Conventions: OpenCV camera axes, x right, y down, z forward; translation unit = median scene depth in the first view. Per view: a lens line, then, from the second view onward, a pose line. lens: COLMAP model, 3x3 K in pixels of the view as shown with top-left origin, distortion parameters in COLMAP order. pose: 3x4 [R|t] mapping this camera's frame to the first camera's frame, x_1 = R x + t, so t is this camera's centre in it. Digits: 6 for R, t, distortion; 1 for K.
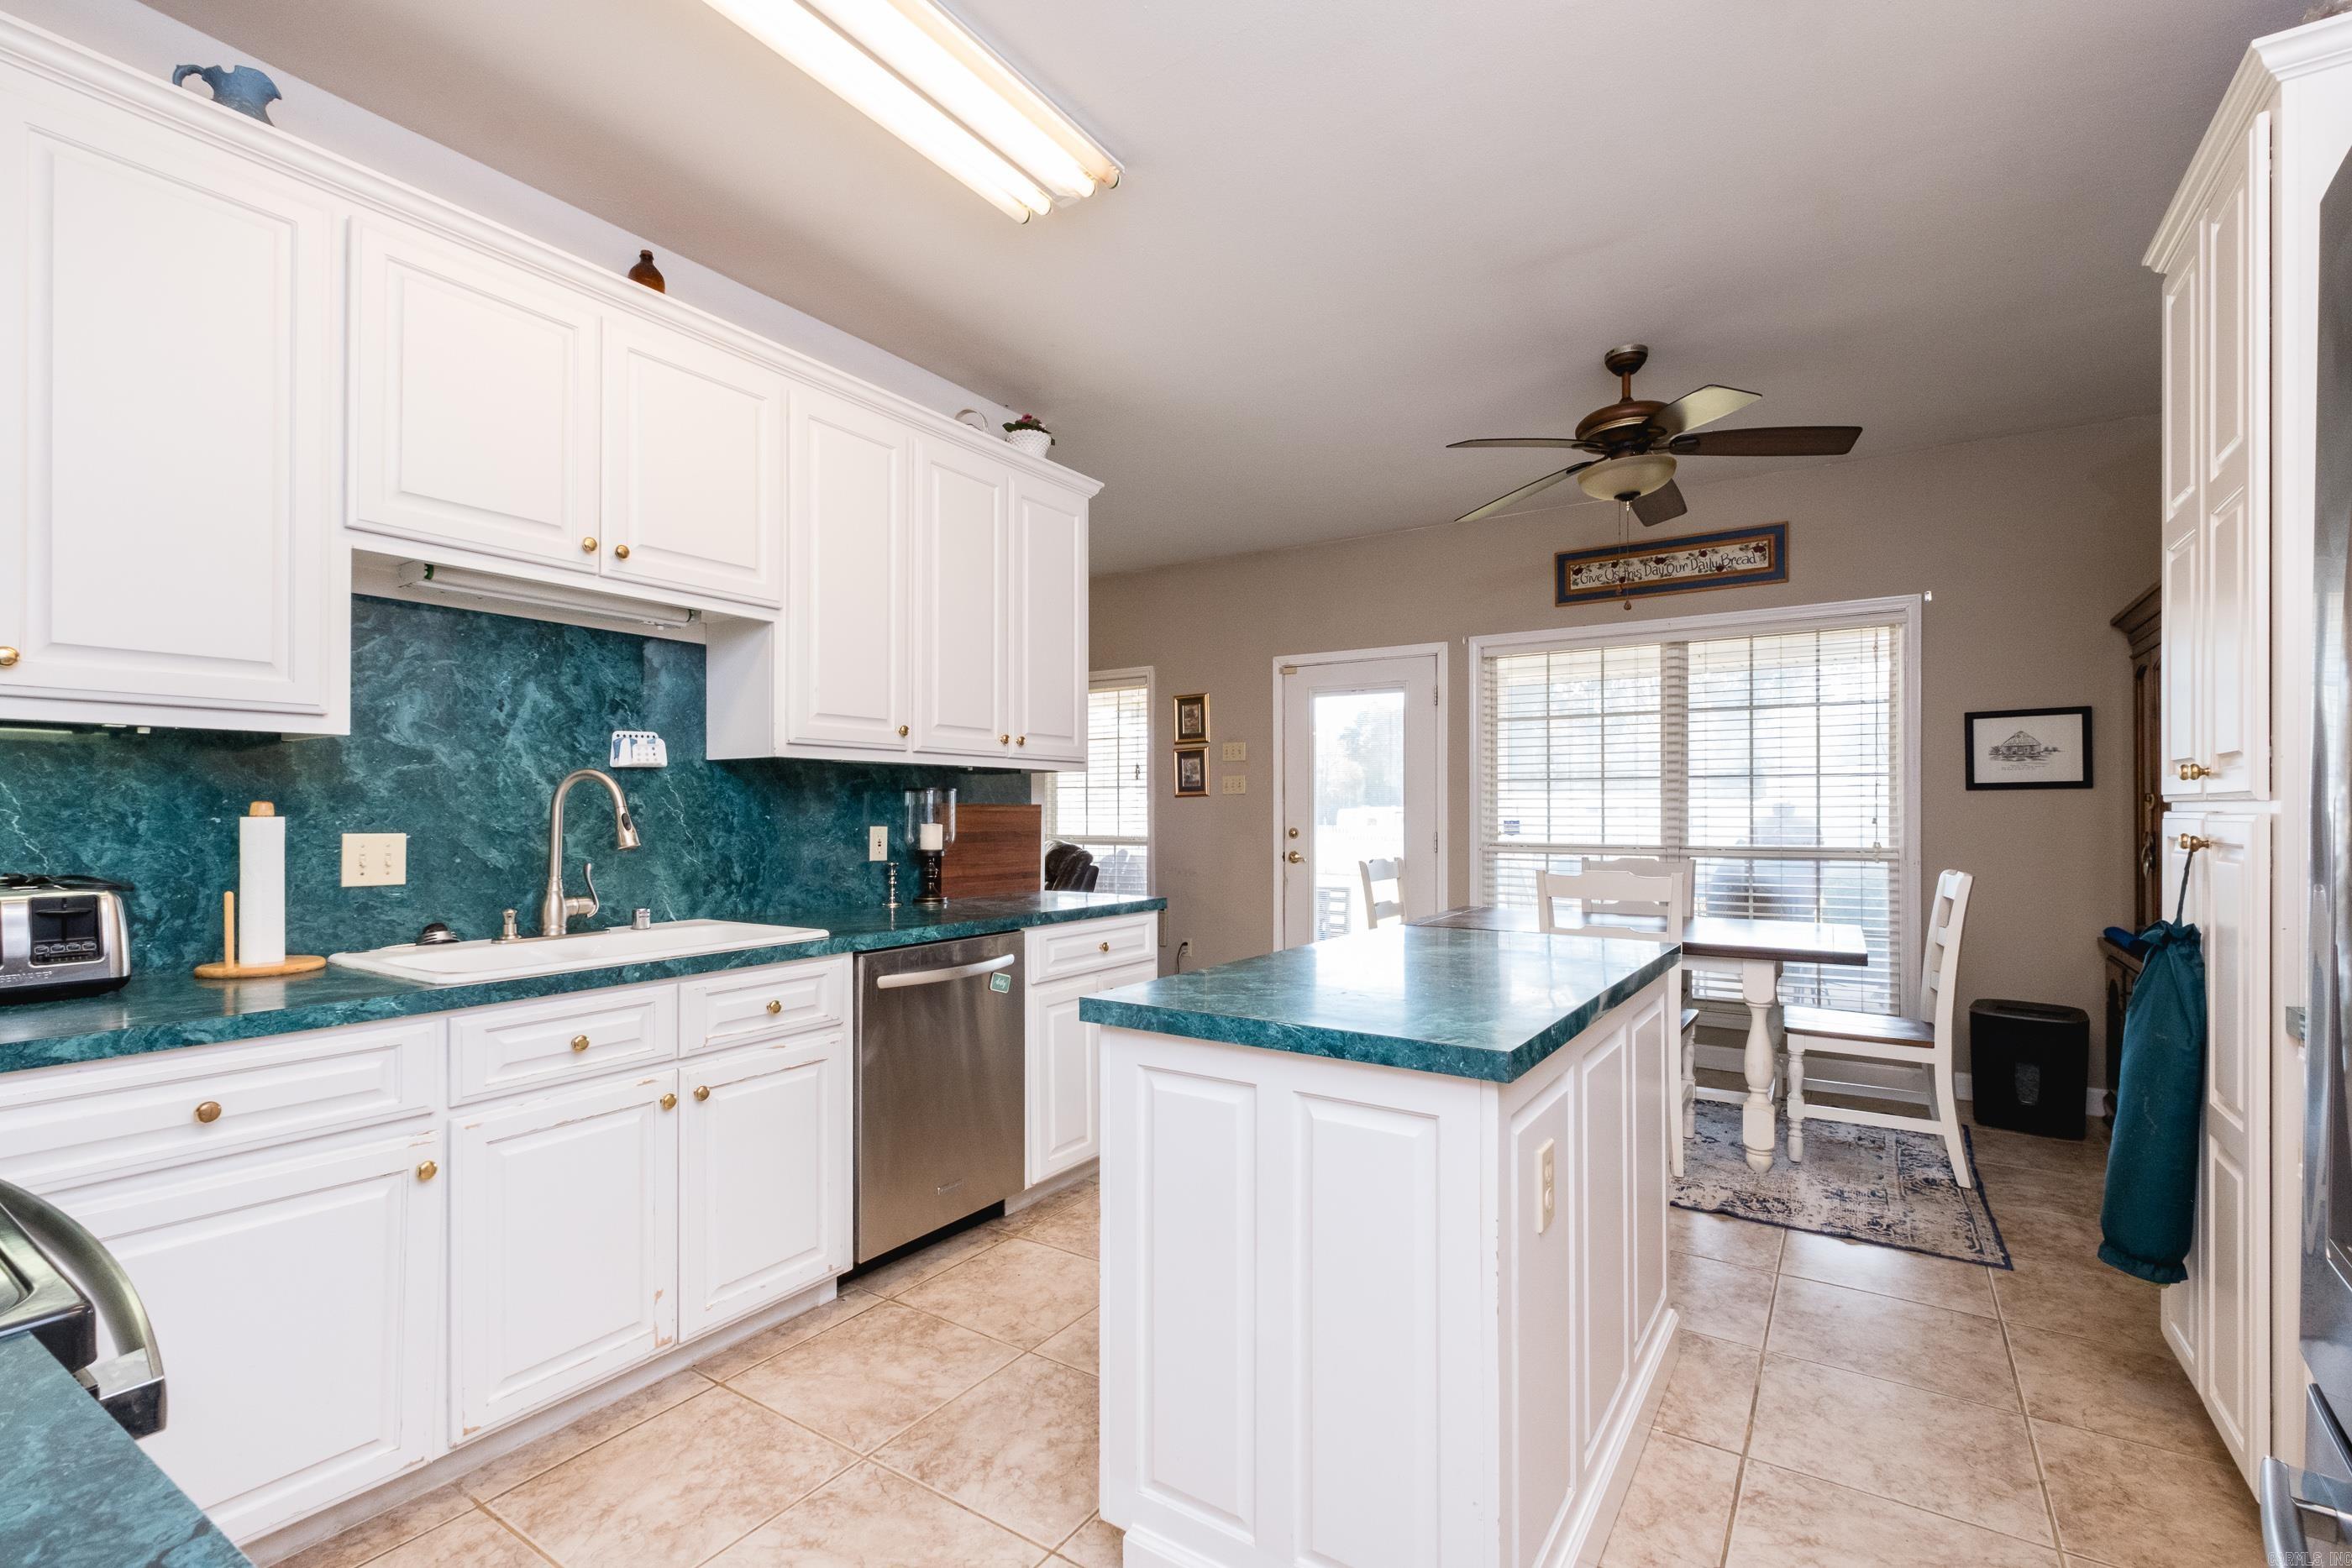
lens RADIAL K [[1012.7, 0, 1147.9], [0, 1012.7, 821.6], [0, 0, 1]] dist [0.000140, -0.003219]
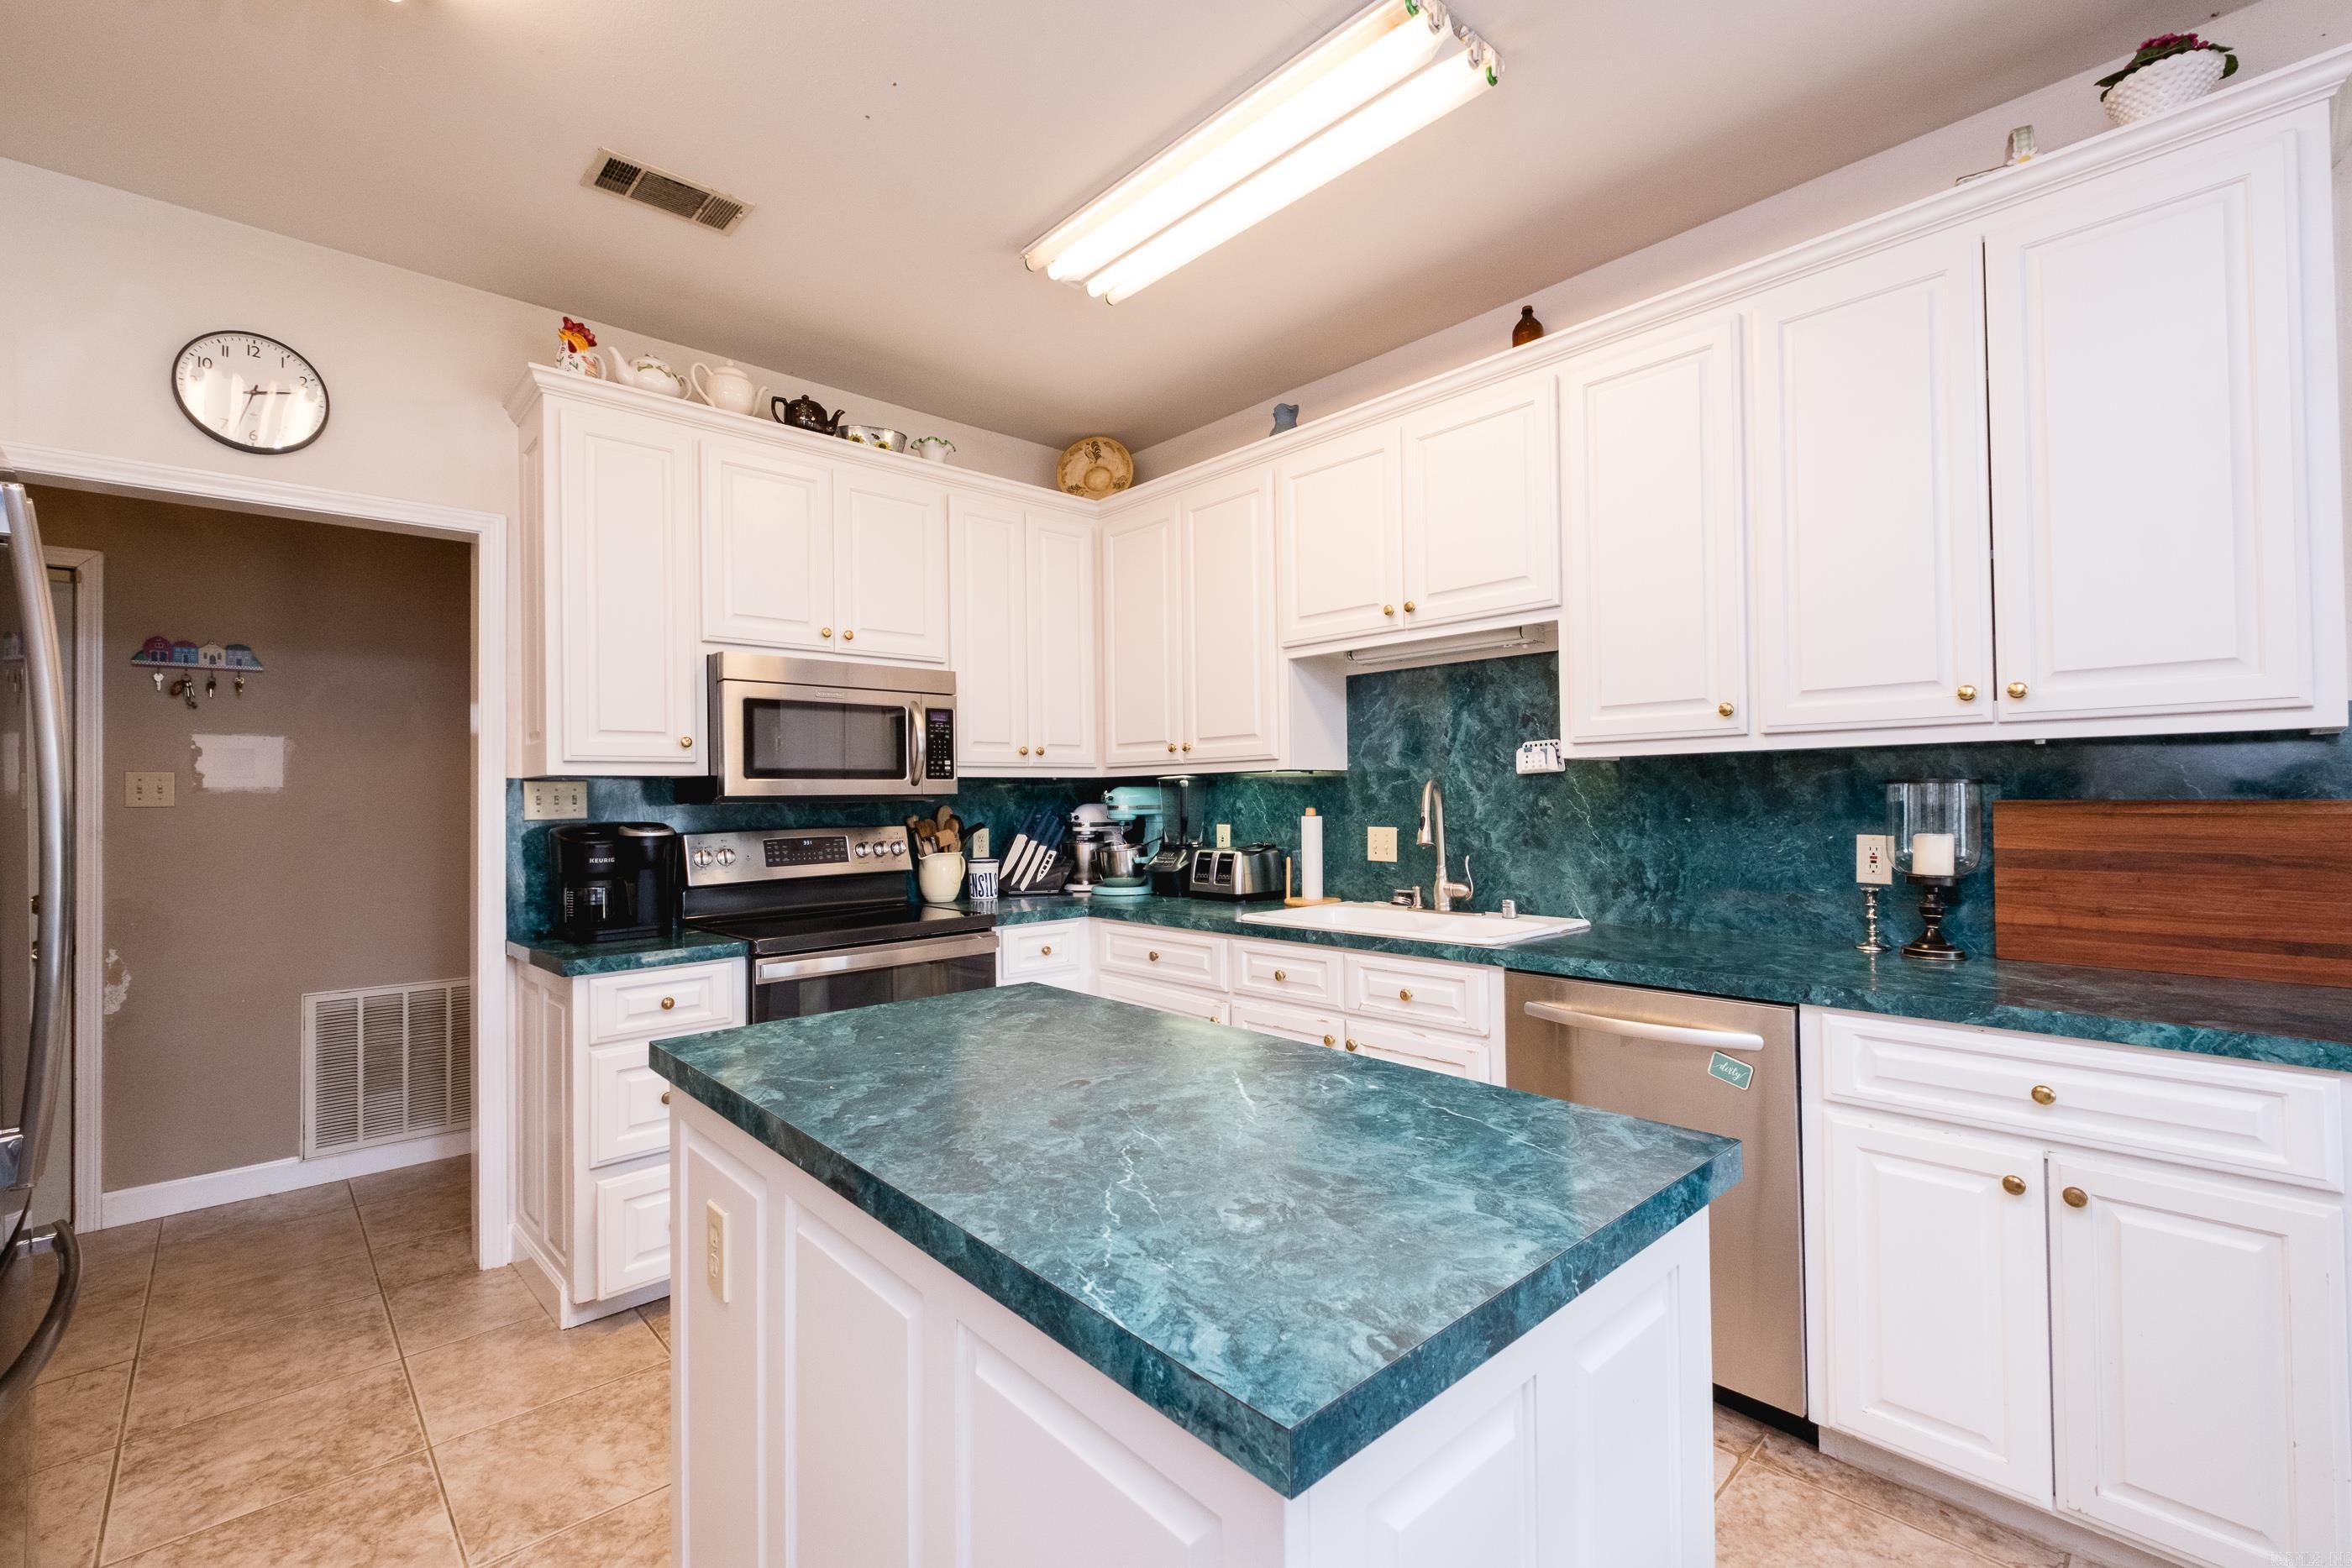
lens RADIAL K [[1005.8, 0, 1161.7], [0, 1005.8, 791.2], [0, 0, 1]] dist [0.010722, -0.000018]
pose [[-0.227109, -0.005611, -0.973853, 0.682651], [0.002515, 0.999977, -0.006348, -0.028826], [0.973866, -0.003891, -0.227090, 0.876001]]
